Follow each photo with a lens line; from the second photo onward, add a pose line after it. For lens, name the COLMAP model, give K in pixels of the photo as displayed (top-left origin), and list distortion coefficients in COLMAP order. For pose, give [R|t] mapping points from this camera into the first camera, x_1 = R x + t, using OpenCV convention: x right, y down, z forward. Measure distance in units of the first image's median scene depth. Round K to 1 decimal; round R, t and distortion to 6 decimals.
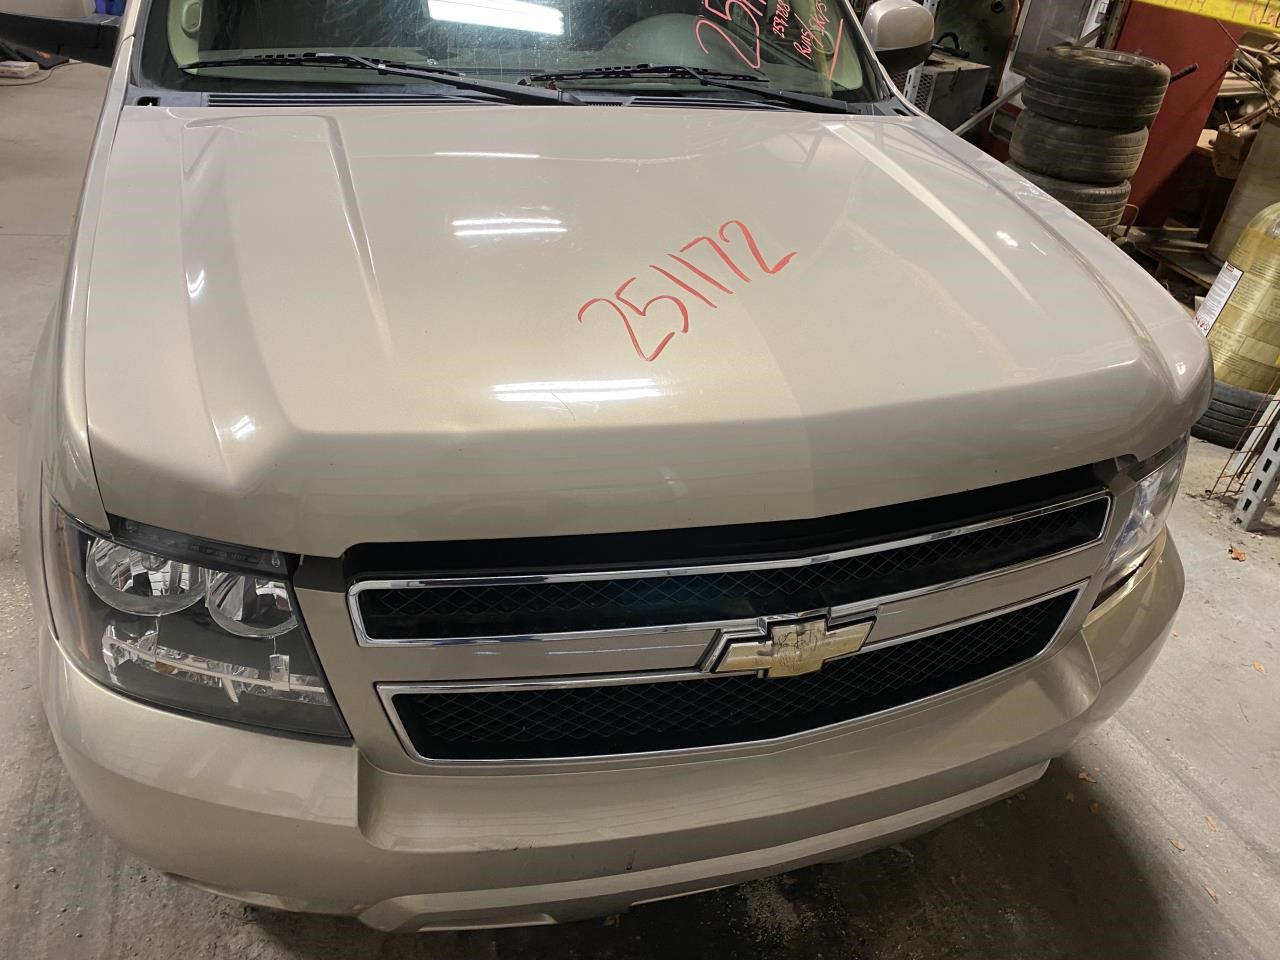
lens RADIAL K [[973.8, 0, 640.2], [0, 973.8, 486.2], [0, 0, 1]] dist [0.029147, -0.026551]
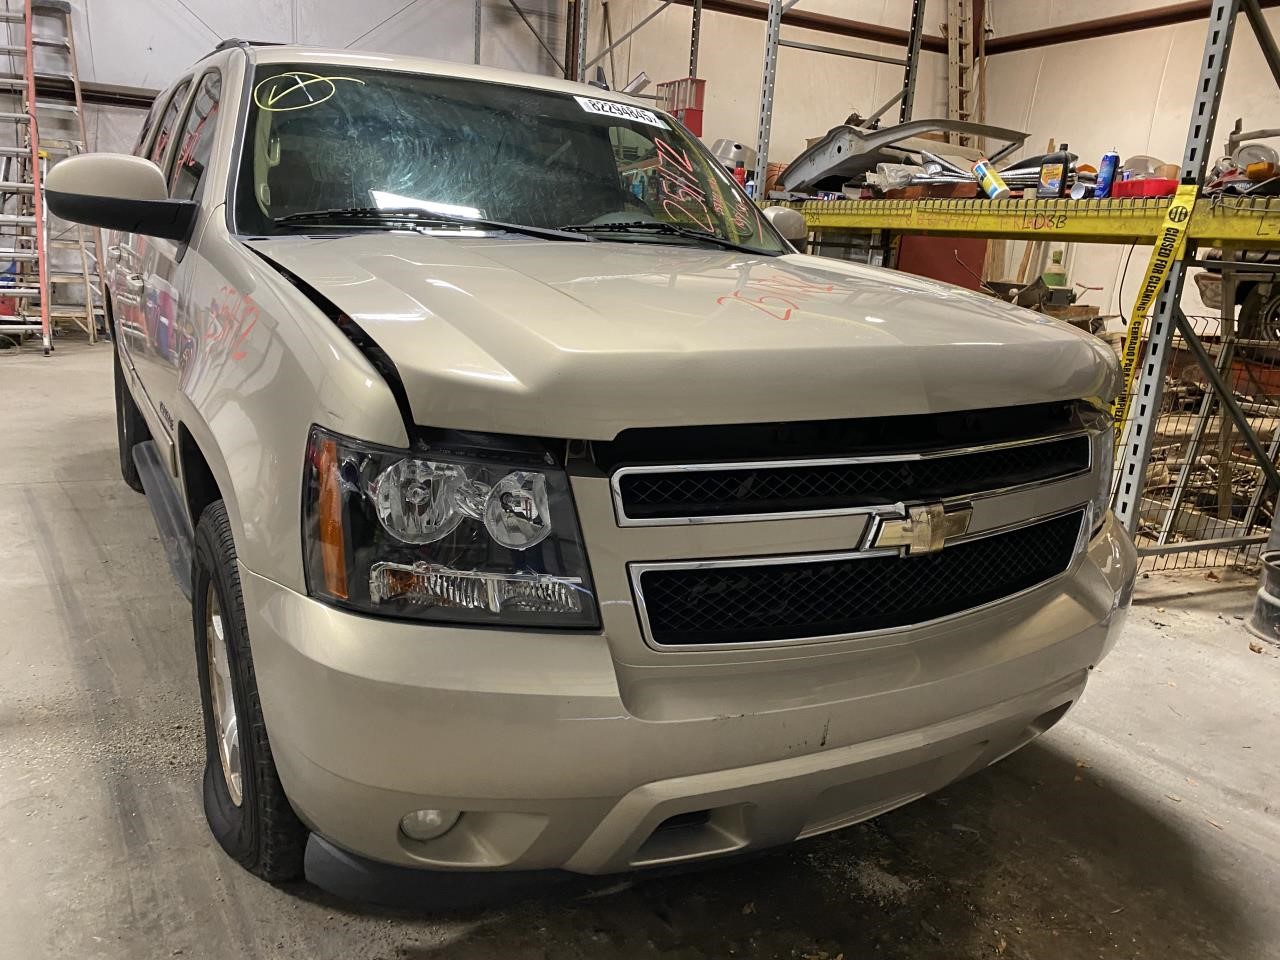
lens RADIAL K [[973.8, 0, 648.9], [0, 973.8, 483.2], [0, 0, 1]] dist [0.029147, -0.026551]
pose [[0.973057, -0.080824, 0.215933, -0.296005], [0.142109, 0.947741, -0.285643, 0.269874], [-0.181561, 0.308633, 0.933692, -0.094540]]
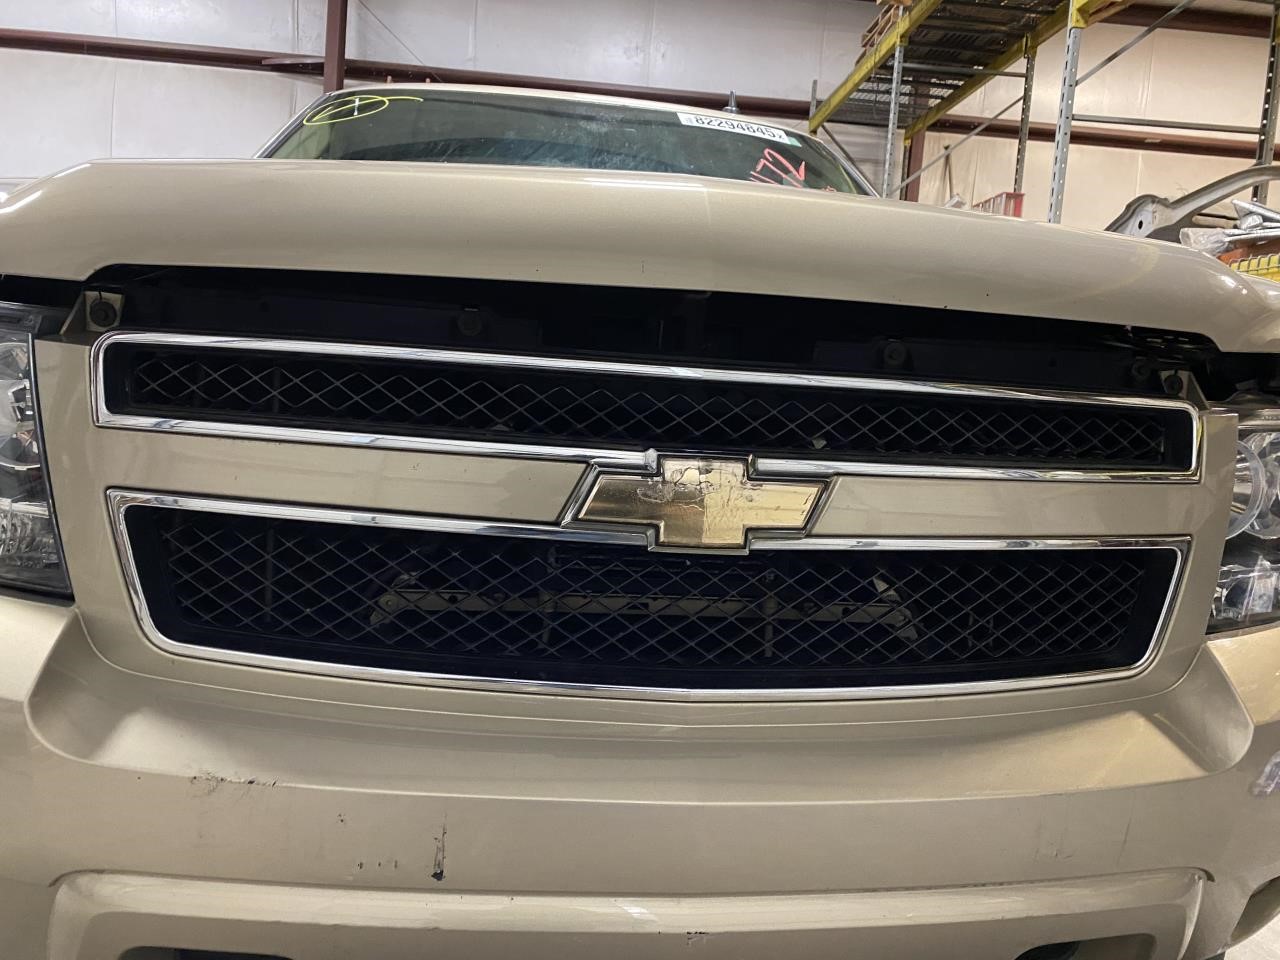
lens RADIAL K [[973.8, 0, 641.3], [0, 973.8, 482.0], [0, 0, 1]] dist [0.029147, -0.026551]
pose [[0.985147, -0.006130, -0.171604, 0.149815], [-0.075338, 0.882613, -0.464024, 0.302774], [0.154304, 0.470060, 0.869042, 0.247931]]
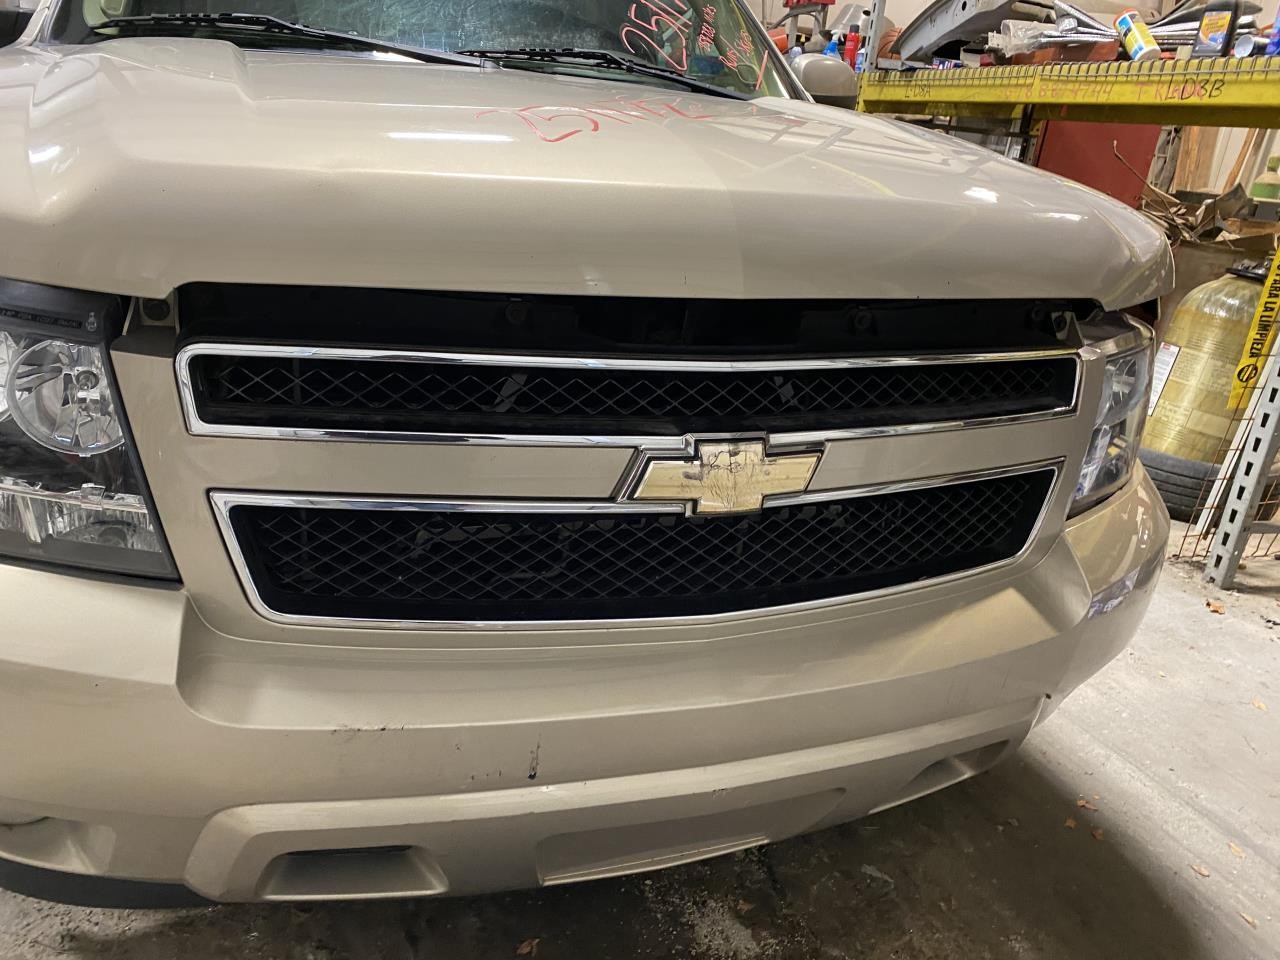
lens RADIAL K [[973.8, 0, 629.1], [0, 973.8, 484.8], [0, 0, 1]] dist [0.029147, -0.026551]
pose [[0.999413, -0.009143, 0.033005, 0.028903], [0.015862, 0.977687, -0.209469, 0.220557], [-0.030353, 0.209869, 0.977258, 0.118860]]
